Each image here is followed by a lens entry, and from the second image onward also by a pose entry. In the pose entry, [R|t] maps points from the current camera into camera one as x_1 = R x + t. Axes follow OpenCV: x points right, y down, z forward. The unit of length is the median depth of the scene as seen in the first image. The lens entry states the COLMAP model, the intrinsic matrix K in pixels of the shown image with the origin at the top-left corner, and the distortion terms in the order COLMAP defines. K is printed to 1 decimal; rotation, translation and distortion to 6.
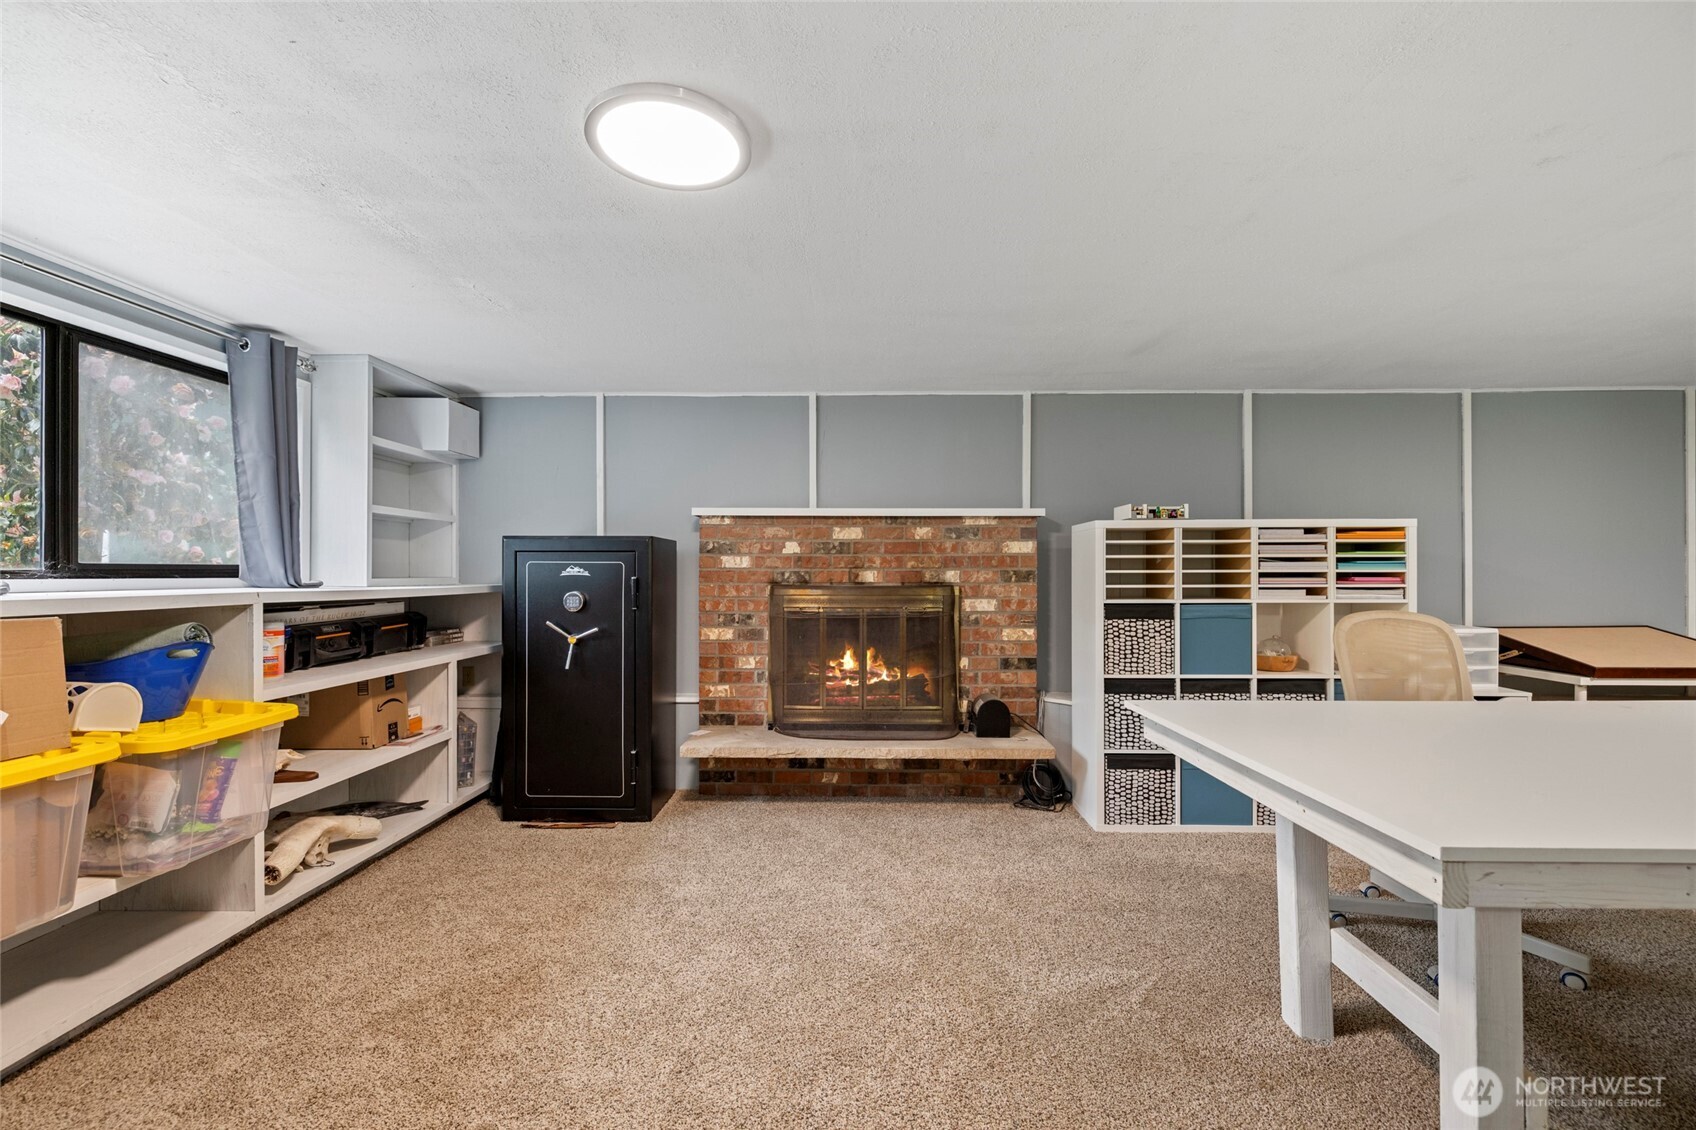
lens RADIAL K [[708.5, 0, 843.8], [0, 708.5, 556.3], [0, 0, 1]] dist [0.000797, -0.000162]
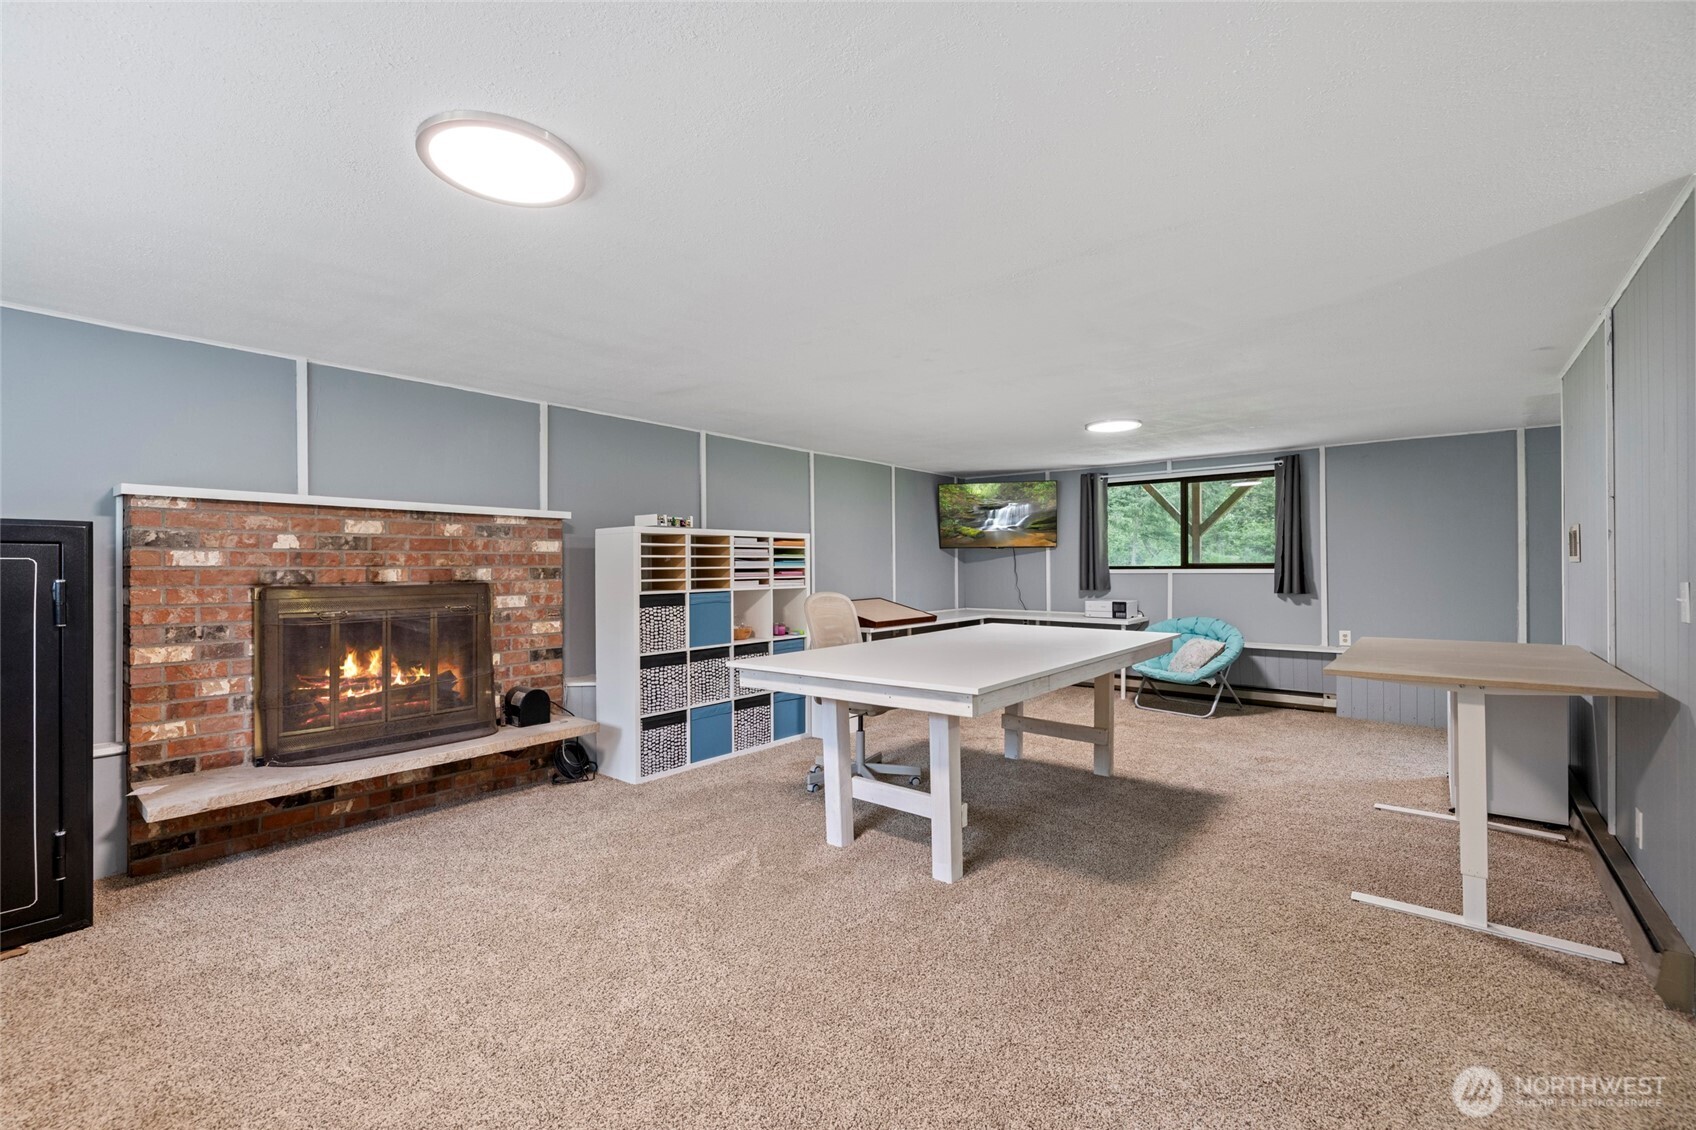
lens RADIAL K [[688.6, 0, 842.4], [0, 688.6, 542.4], [0, 0, 1]] dist [-0.000525, 0.000002]
pose [[0.632786, 0.024525, 0.773938, -0.291483], [-0.010926, 0.999682, -0.022745, -0.000192], [-0.774250, 0.005937, 0.632853, -0.013336]]
